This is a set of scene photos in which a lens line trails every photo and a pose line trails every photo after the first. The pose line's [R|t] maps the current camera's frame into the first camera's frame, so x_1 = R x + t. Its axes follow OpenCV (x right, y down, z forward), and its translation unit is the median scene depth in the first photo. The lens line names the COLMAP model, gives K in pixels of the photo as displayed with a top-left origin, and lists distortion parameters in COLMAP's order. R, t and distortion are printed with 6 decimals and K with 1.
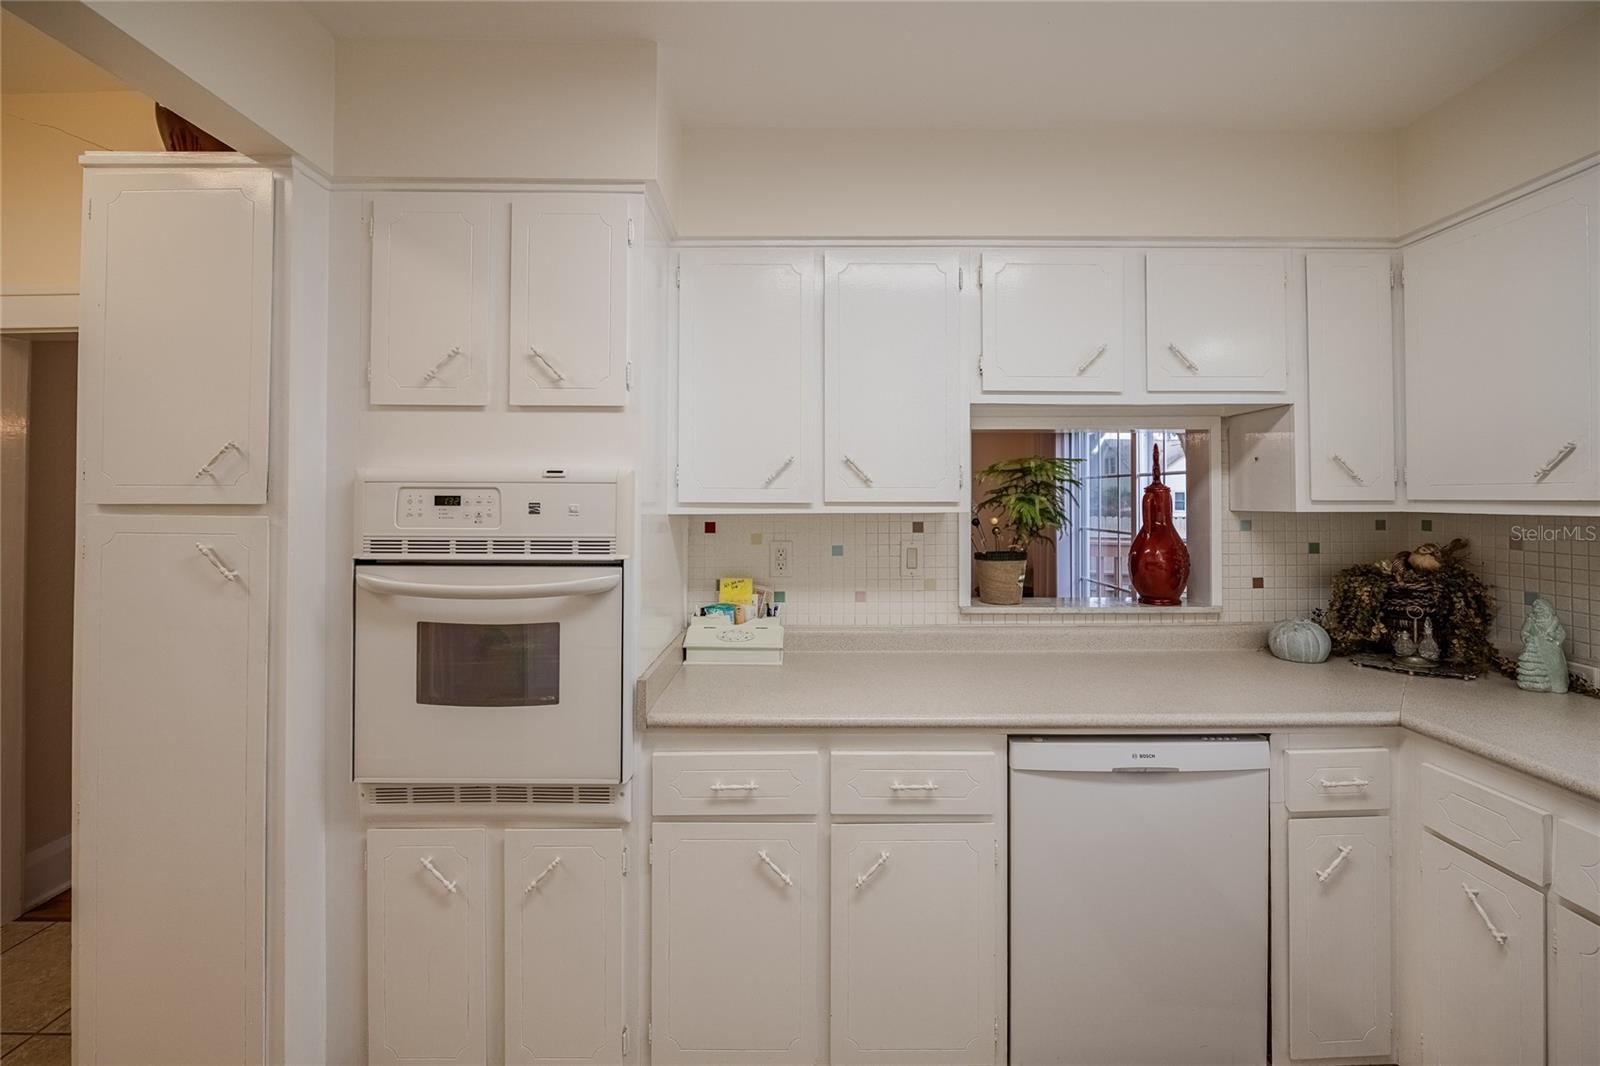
lens RADIAL K [[644.5, 0, 799.5], [0, 644.5, 489.3], [0, 0, 1]] dist [-0.004462, -0.002526]
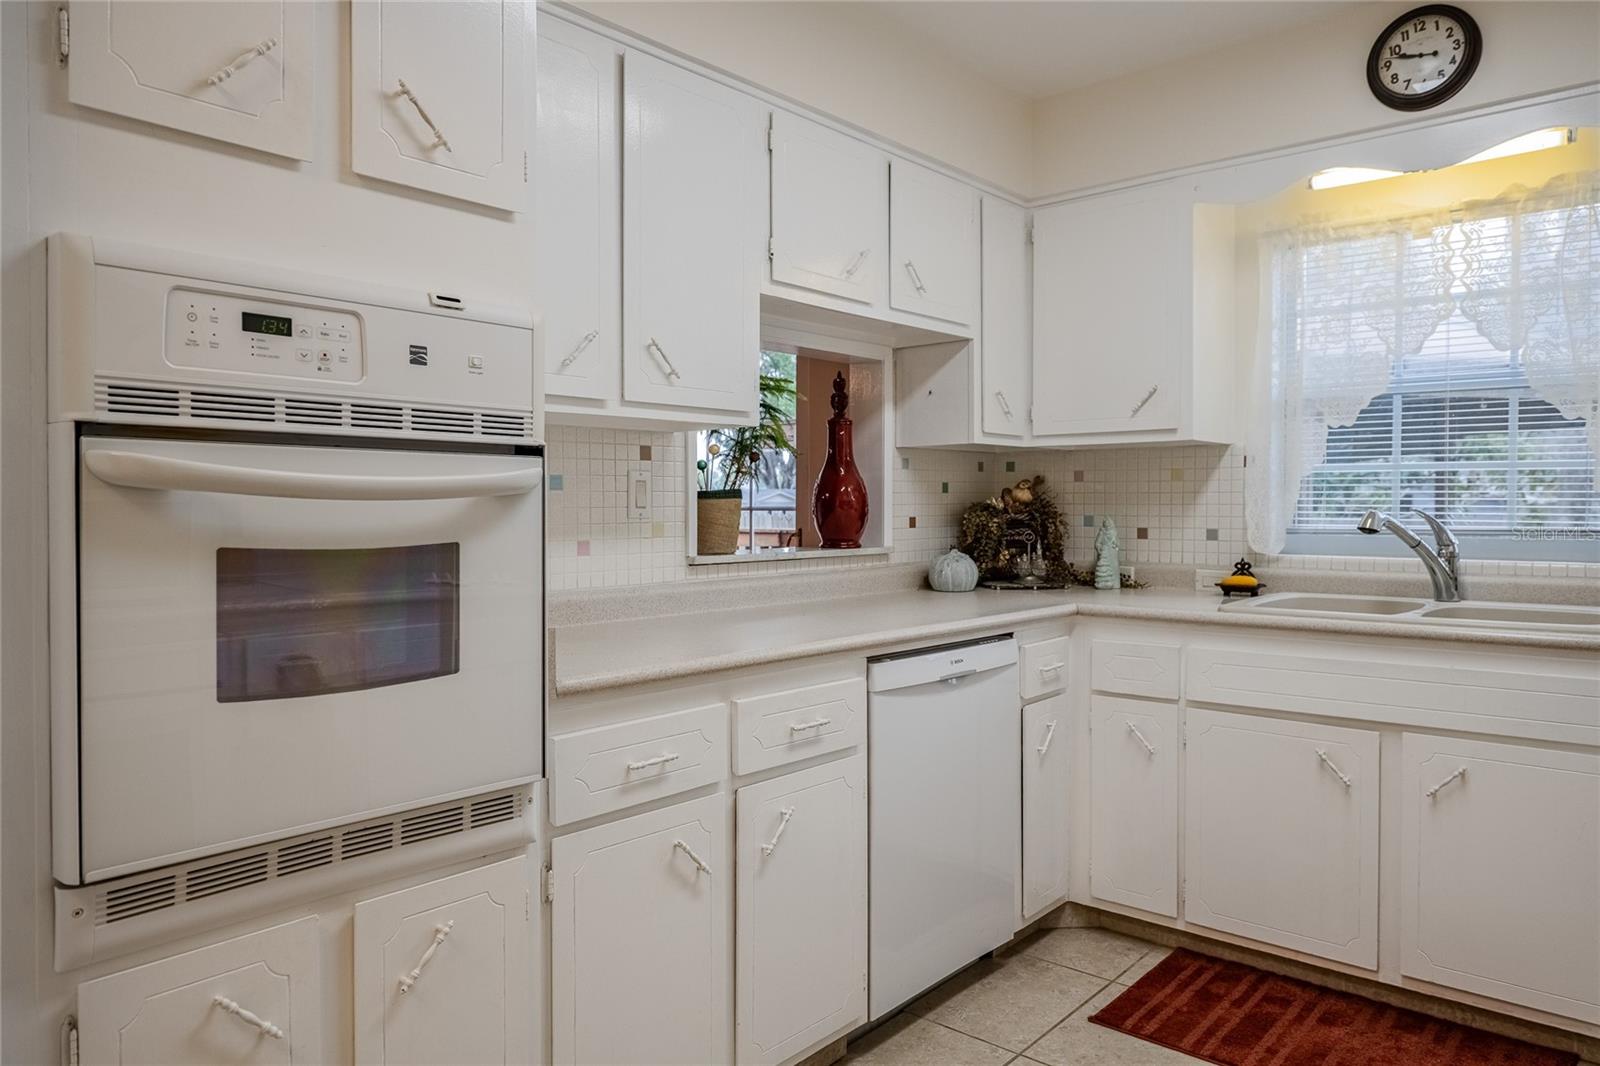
lens RADIAL K [[1082.5, 0, 806.2], [0, 1082.5, 522.8], [0, 0, 1]] dist [0.021032, 0.000235]
pose [[0.659690, -0.012982, 0.751426, -0.910406], [-0.009257, 0.999635, 0.025397, 0.152508], [-0.751481, -0.023710, 0.659329, 0.048712]]
